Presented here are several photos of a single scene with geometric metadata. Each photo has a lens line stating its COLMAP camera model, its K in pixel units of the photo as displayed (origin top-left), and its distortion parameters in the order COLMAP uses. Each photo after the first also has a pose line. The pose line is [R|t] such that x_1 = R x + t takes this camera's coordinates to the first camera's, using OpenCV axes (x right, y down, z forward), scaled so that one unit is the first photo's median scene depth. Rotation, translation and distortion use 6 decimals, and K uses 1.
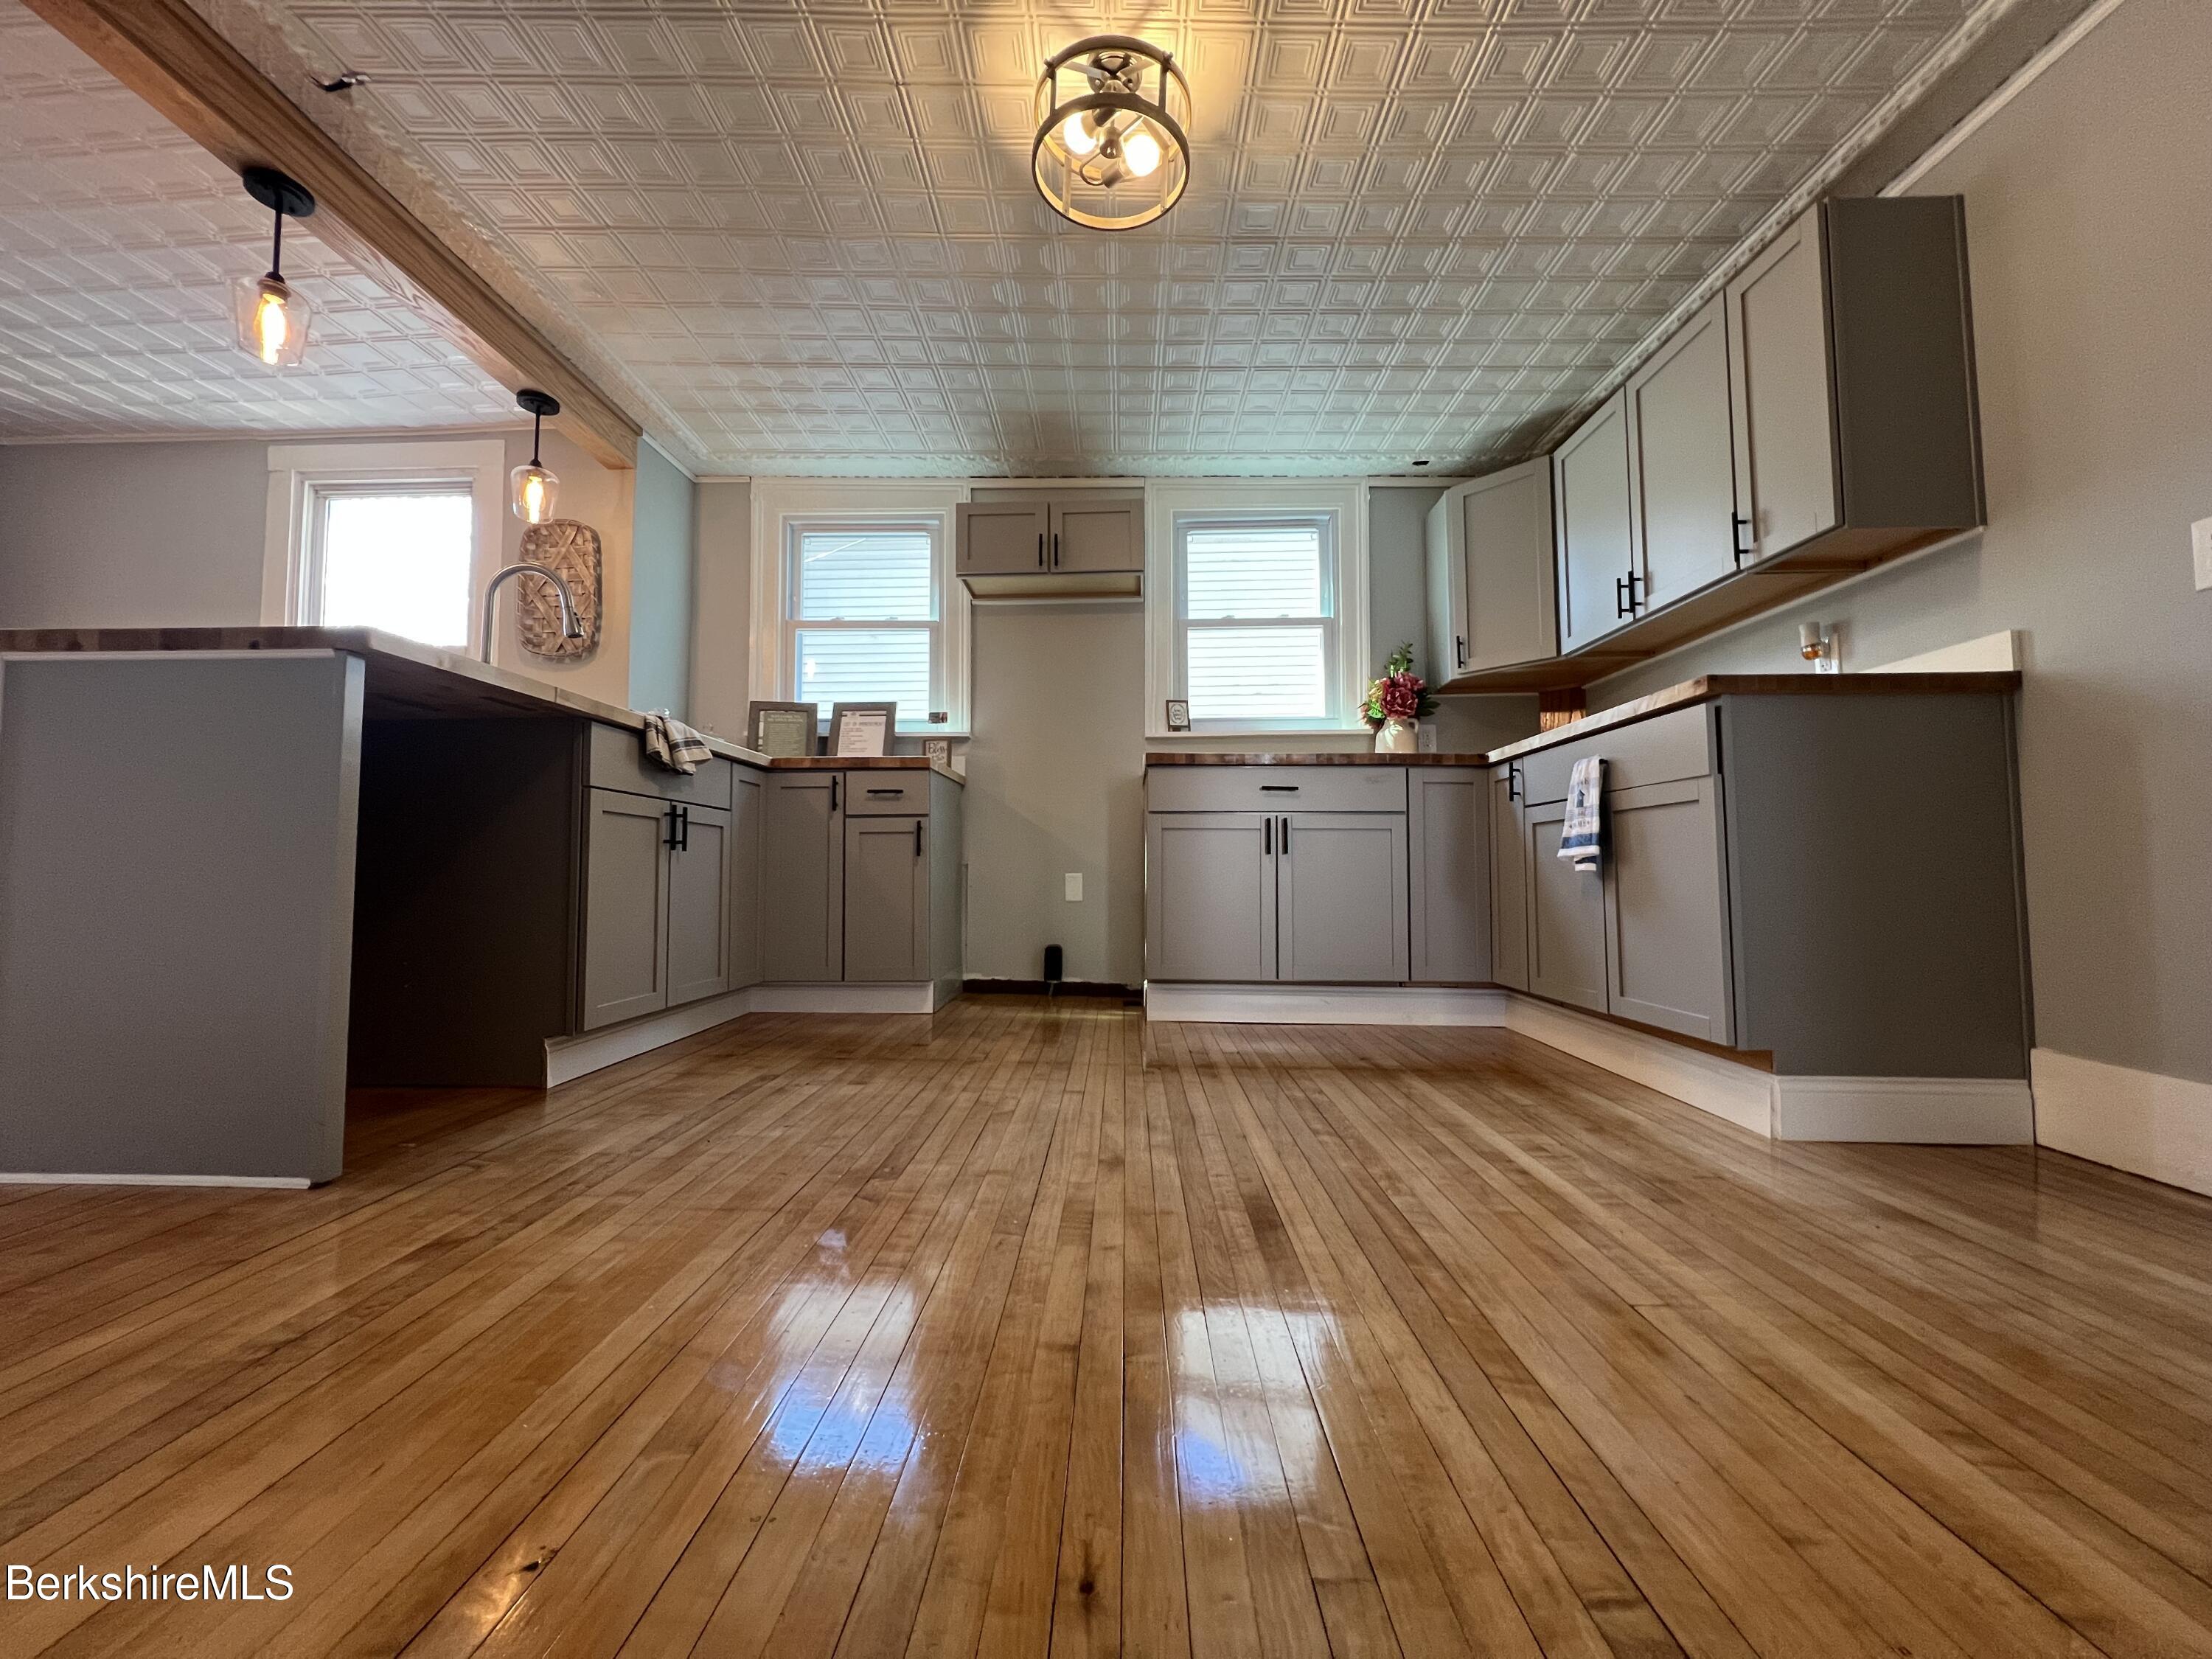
lens RADIAL K [[883.1, 0, 1102.1], [0, 883.1, 824.4], [0, 0, 1]] dist [-0.000738, 0.000288]
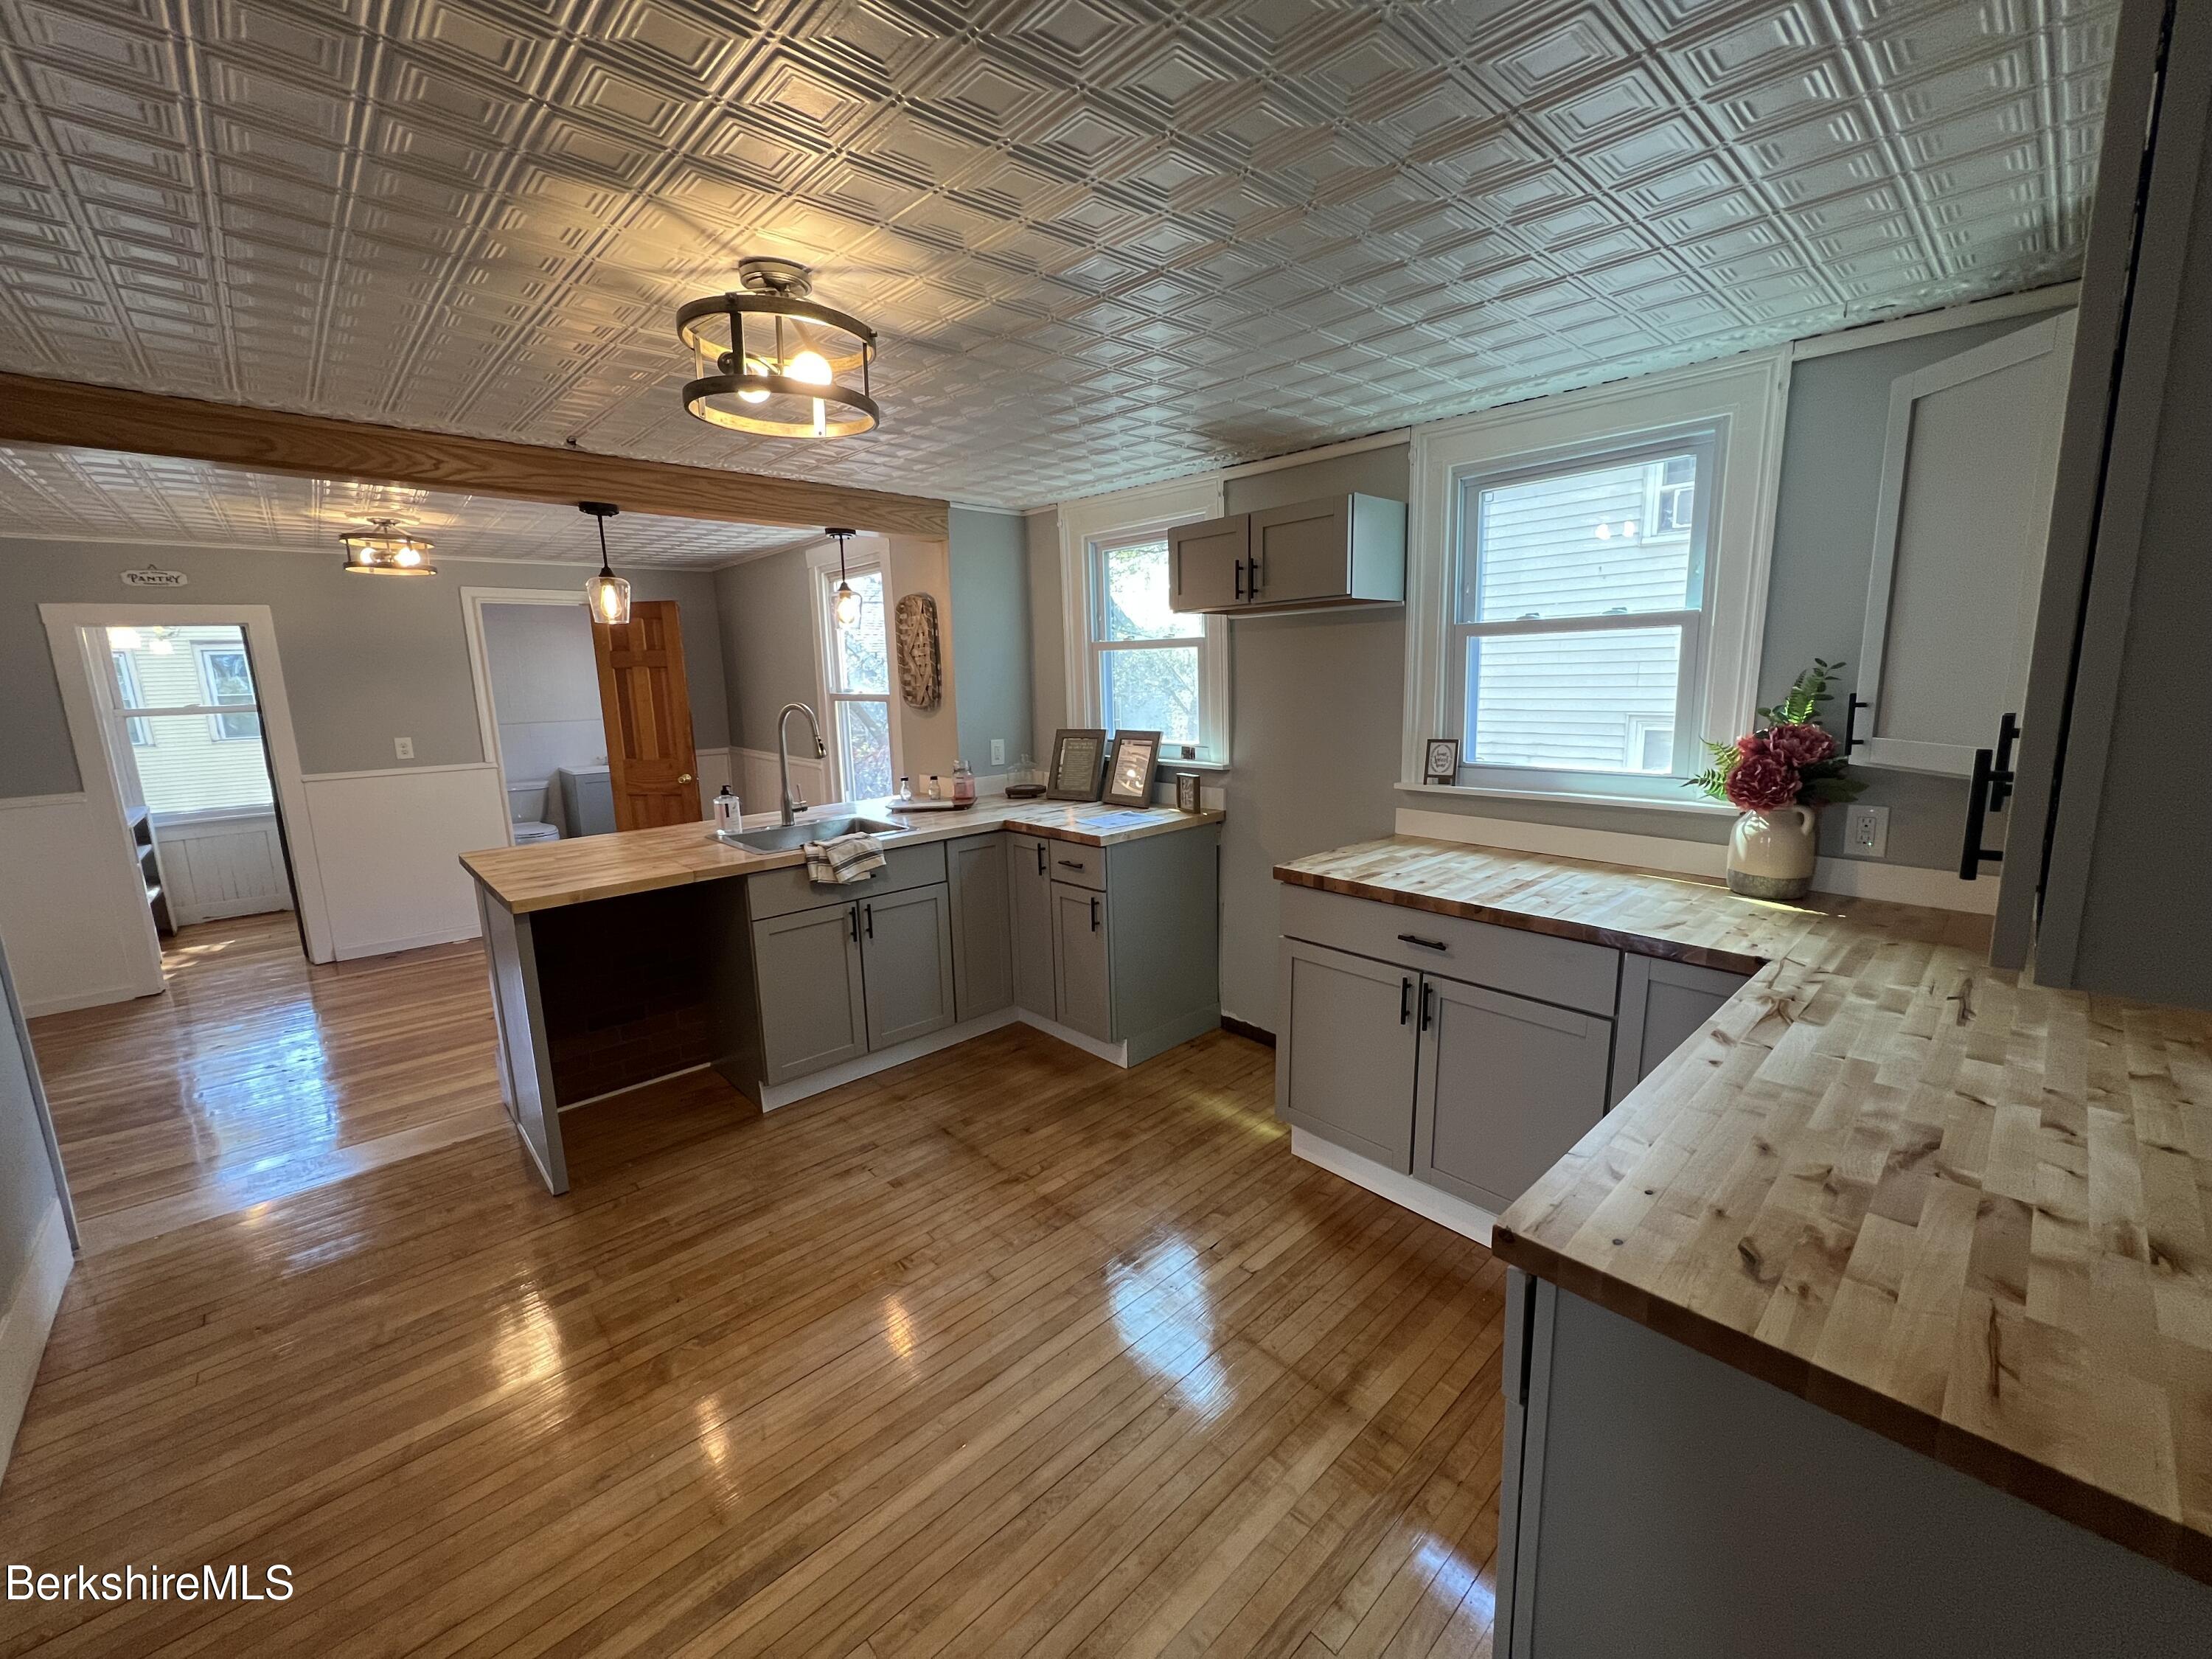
lens RADIAL K [[883.1, 0, 1101.8], [0, 883.1, 826.2], [0, 0, 1]] dist [-0.000738, 0.000288]
pose [[0.695808, 0.110480, -0.709680, 0.474727], [0.065000, 0.974357, 0.215413, -0.279916], [0.715280, -0.196016, 0.670785, 0.309109]]
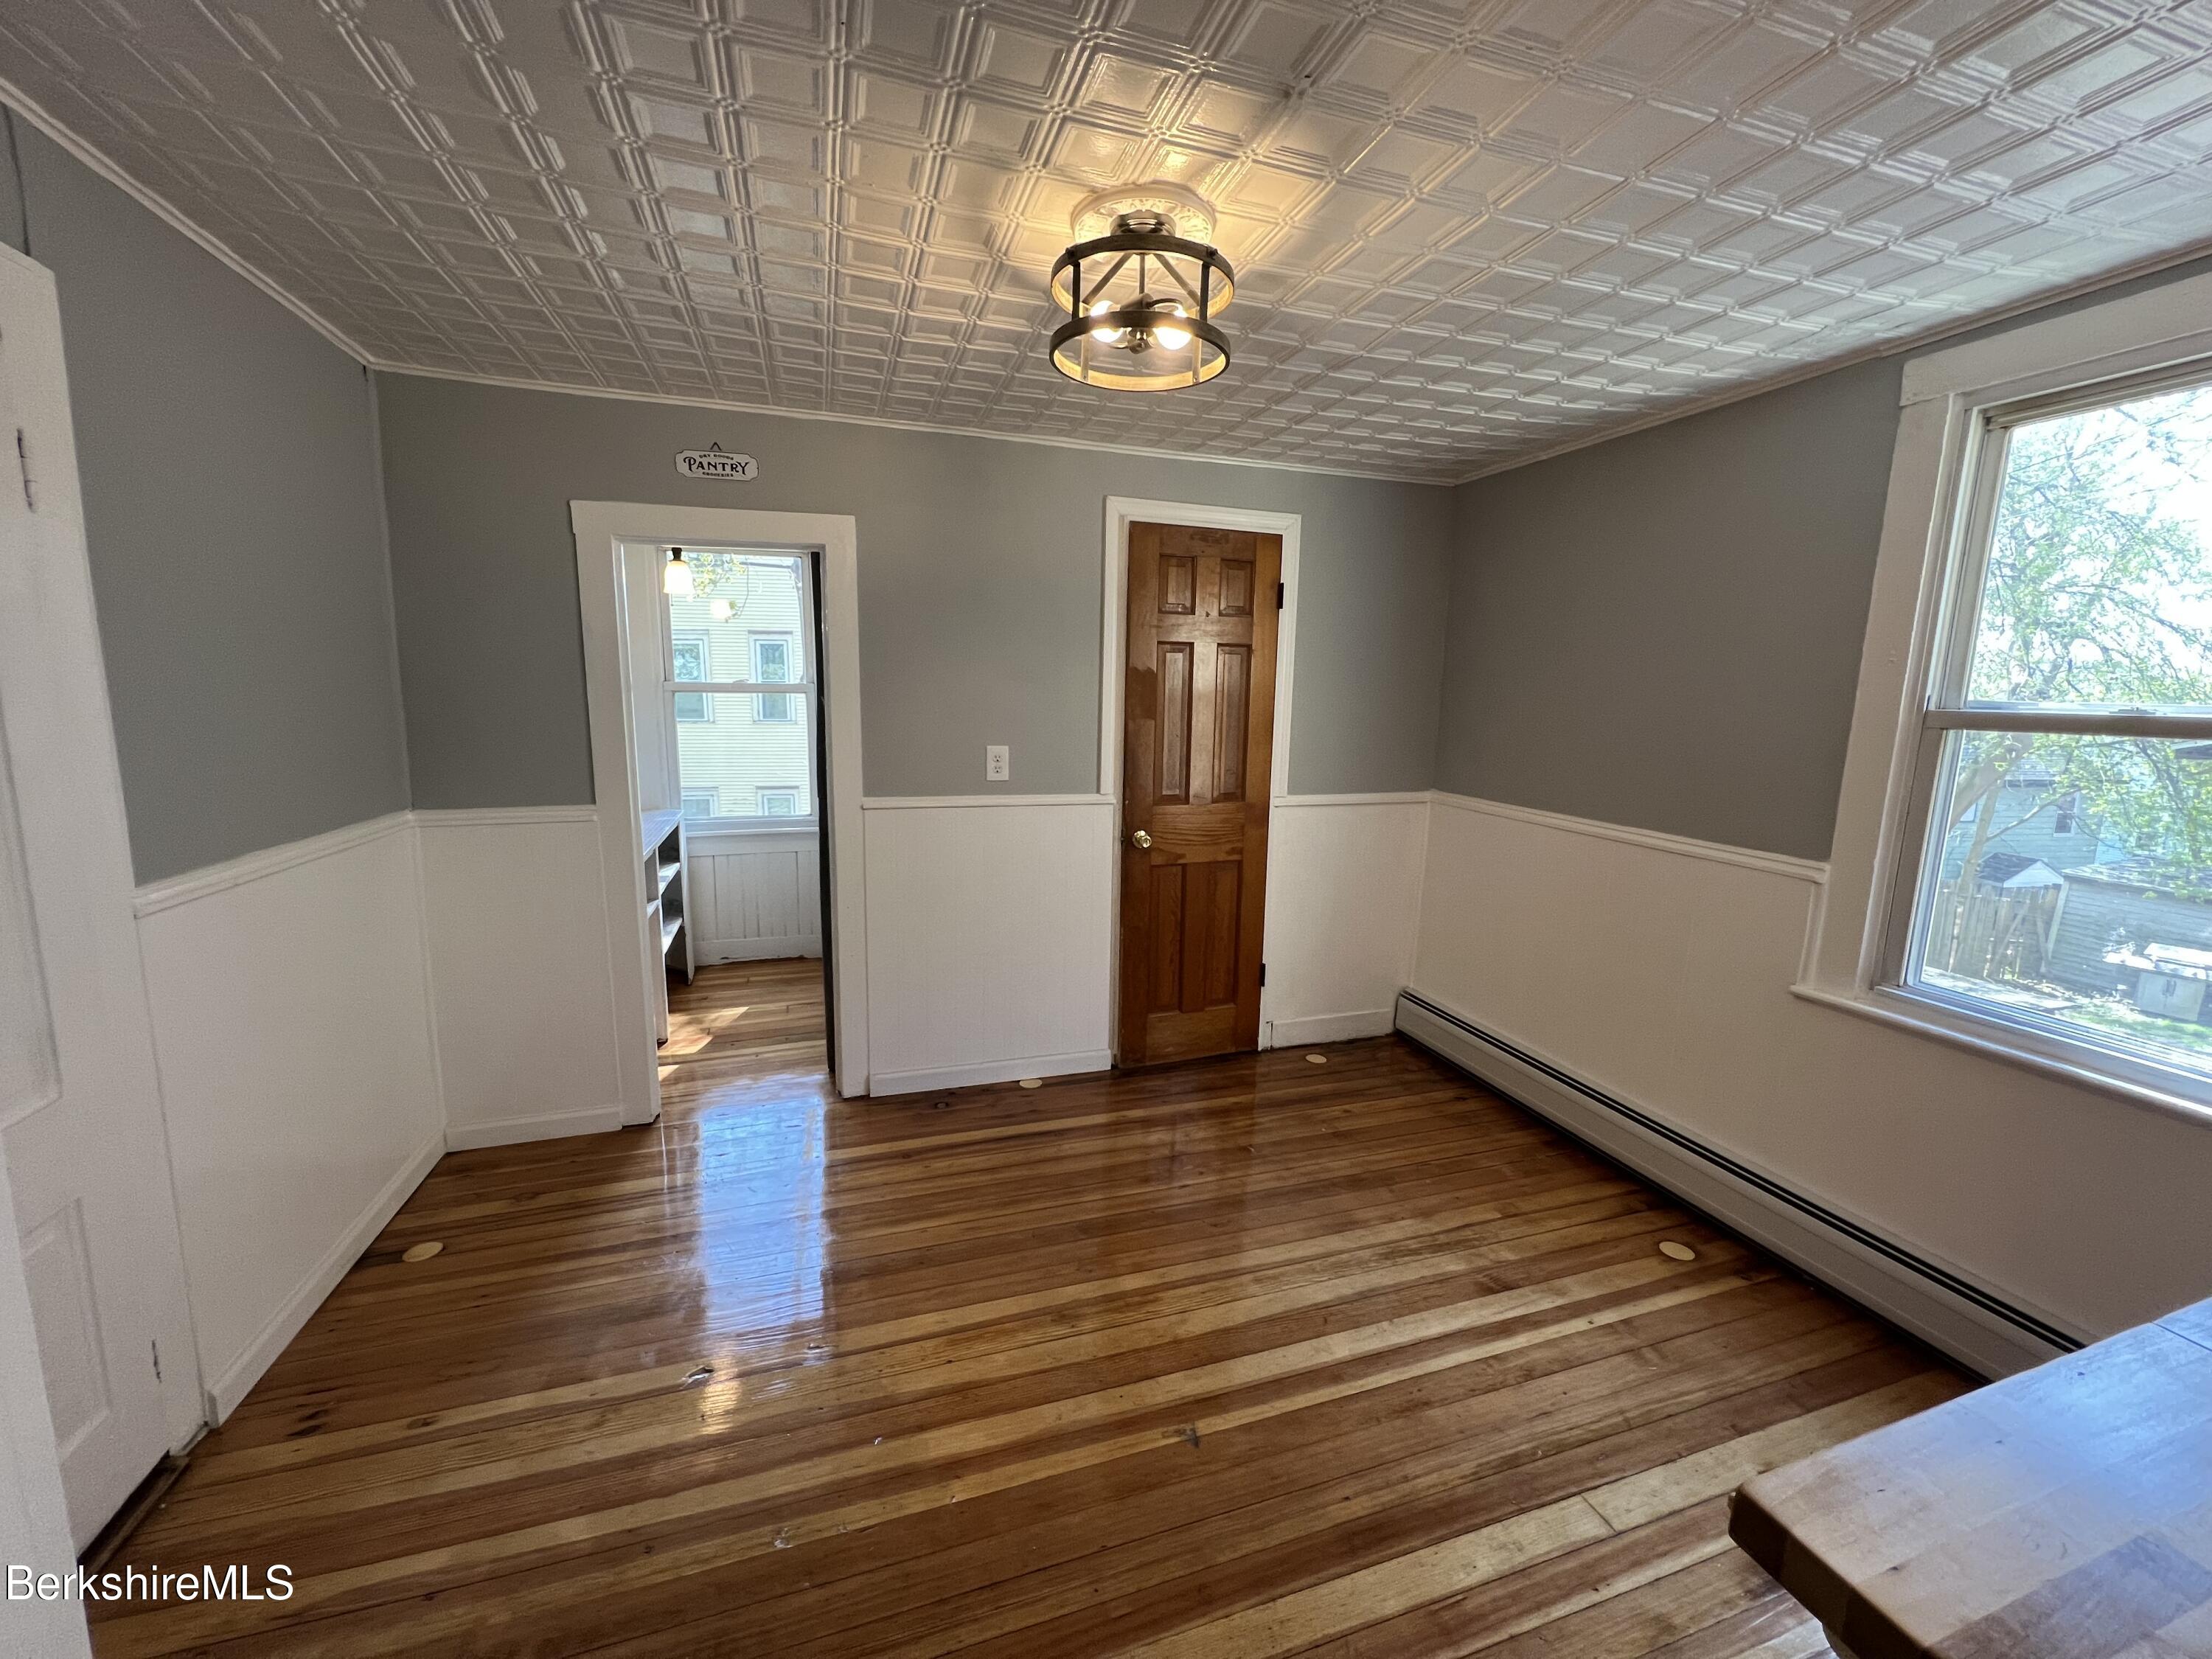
lens RADIAL K [[883.1, 0, 1099.3], [0, 883.1, 828.5], [0, 0, 1]] dist [-0.000738, 0.000288]
pose [[0.343185, 0.159217, -0.925675, -0.555392], [0.032287, 0.982946, 0.181038, -0.256622], [0.938713, -0.092017, 0.332191, 0.284497]]
